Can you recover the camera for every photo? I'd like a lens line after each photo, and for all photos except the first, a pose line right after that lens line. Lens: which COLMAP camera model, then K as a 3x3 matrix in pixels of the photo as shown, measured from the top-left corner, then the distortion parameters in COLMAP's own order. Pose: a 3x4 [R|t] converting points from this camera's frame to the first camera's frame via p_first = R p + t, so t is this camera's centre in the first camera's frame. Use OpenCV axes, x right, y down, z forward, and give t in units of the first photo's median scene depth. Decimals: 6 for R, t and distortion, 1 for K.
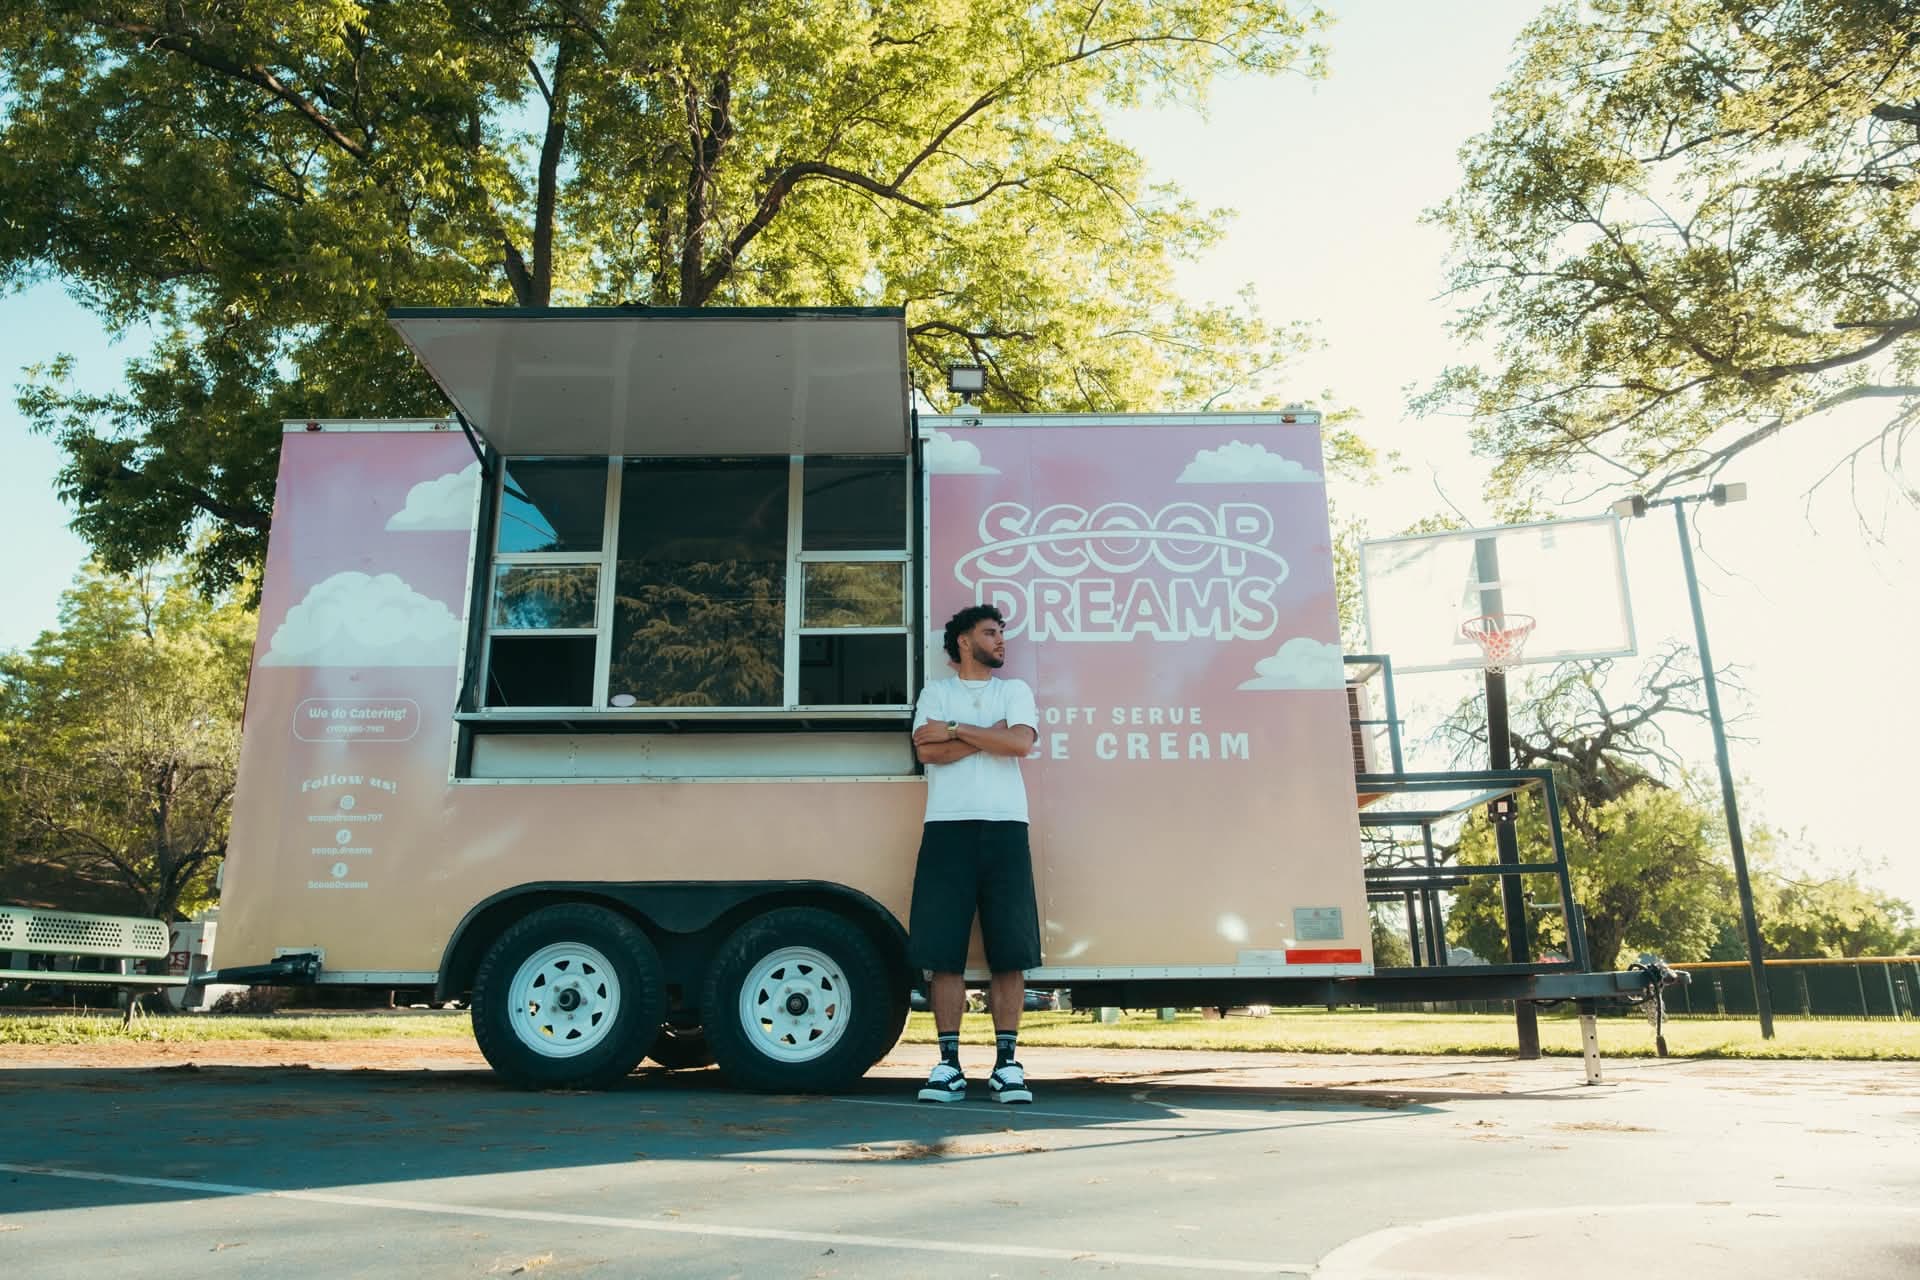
lens RADIAL K [[1144.1, 0, 935.4], [0, 1144.1, 684.5], [0, 0, 1]] dist [-0.016573, 0.016005]
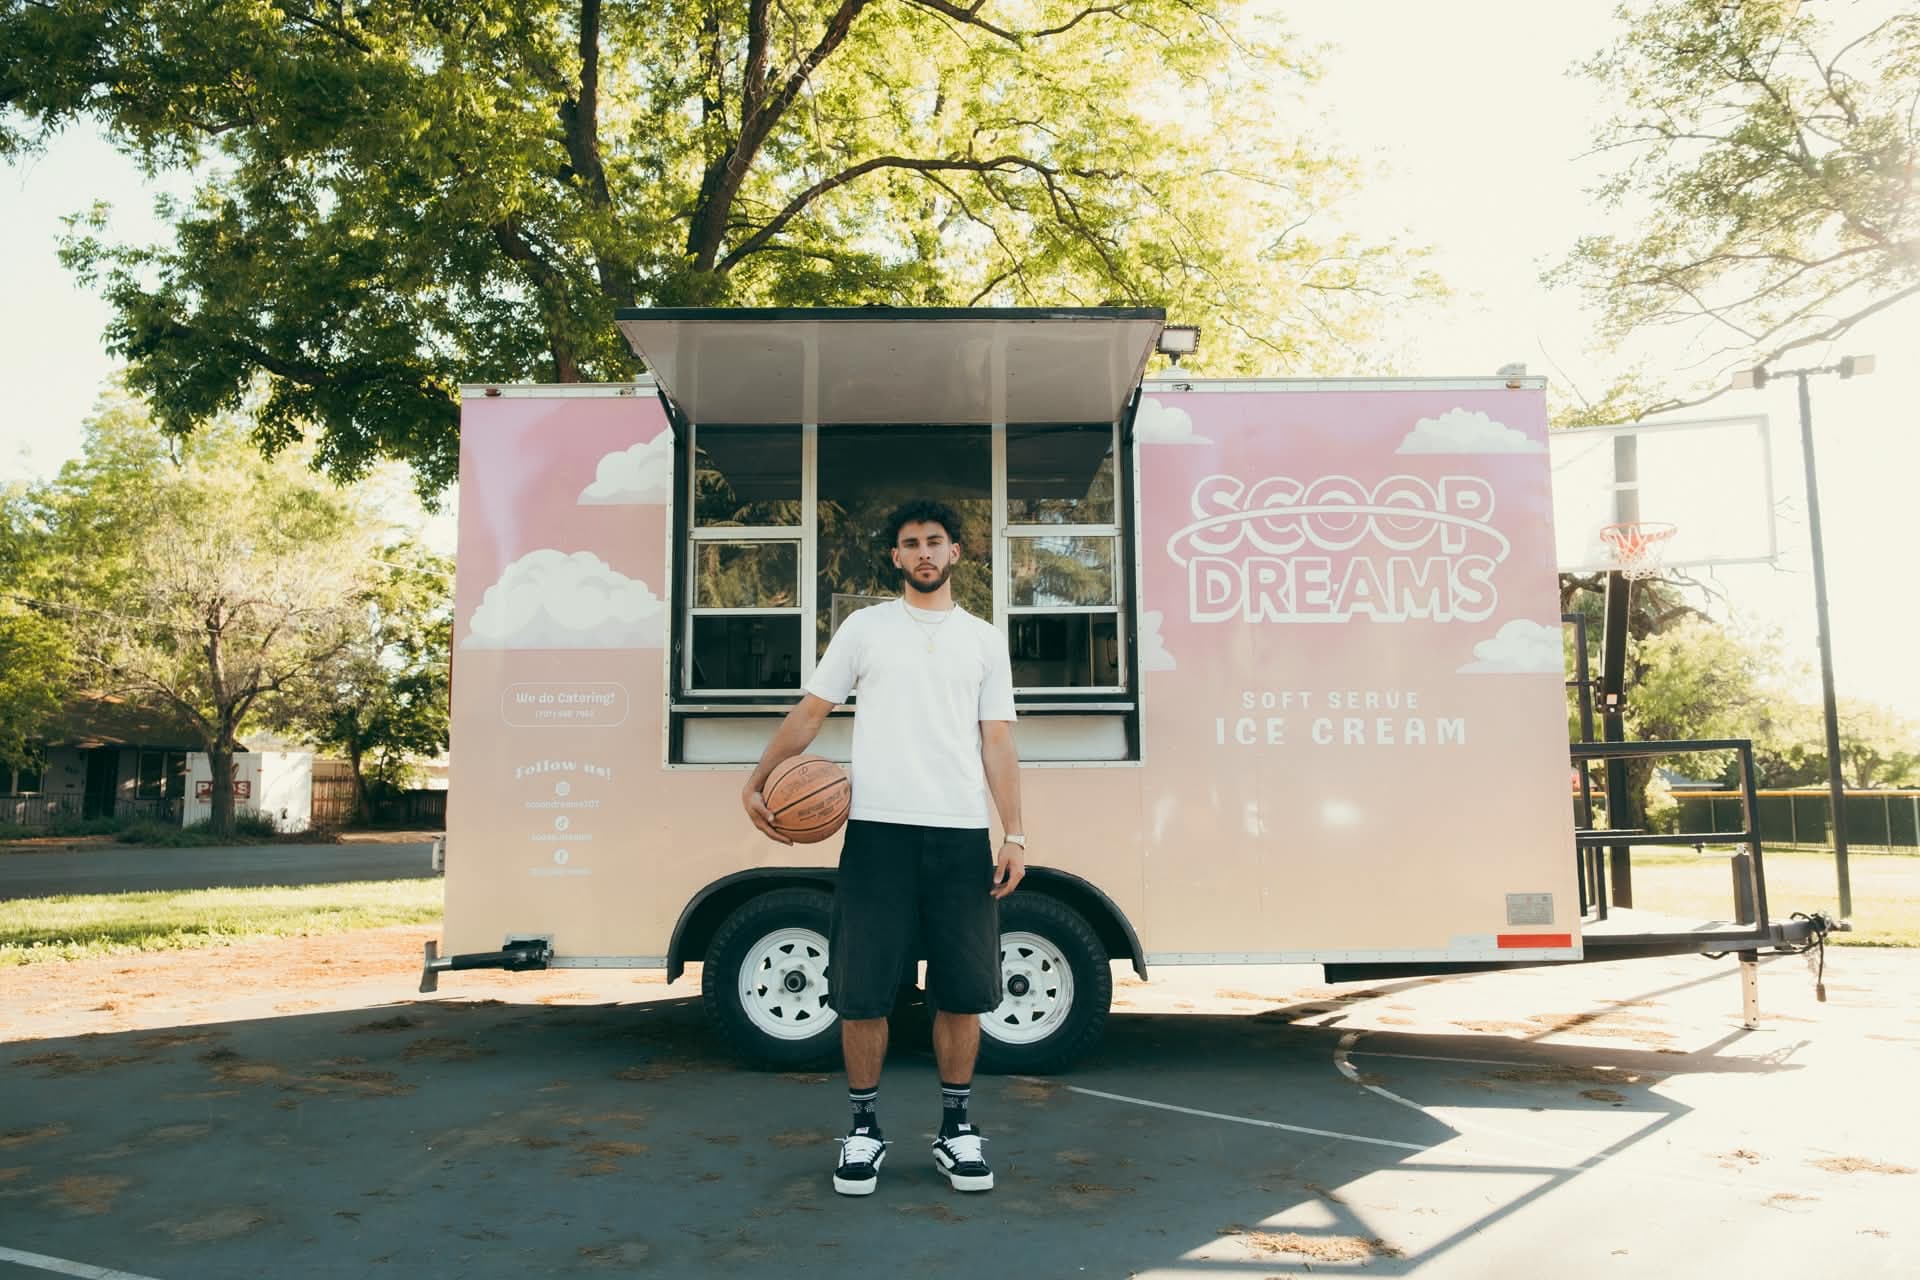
lens RADIAL K [[1144.1, 0, 967.4], [0, 1144.1, 663.8], [0, 0, 1]] dist [-0.016573, 0.016005]
pose [[0.999999, -0.001221, 0.000338, -0.150891], [0.001162, 0.990360, 0.138515, -0.134579], [-0.000504, -0.138515, 0.990360, 0.021336]]
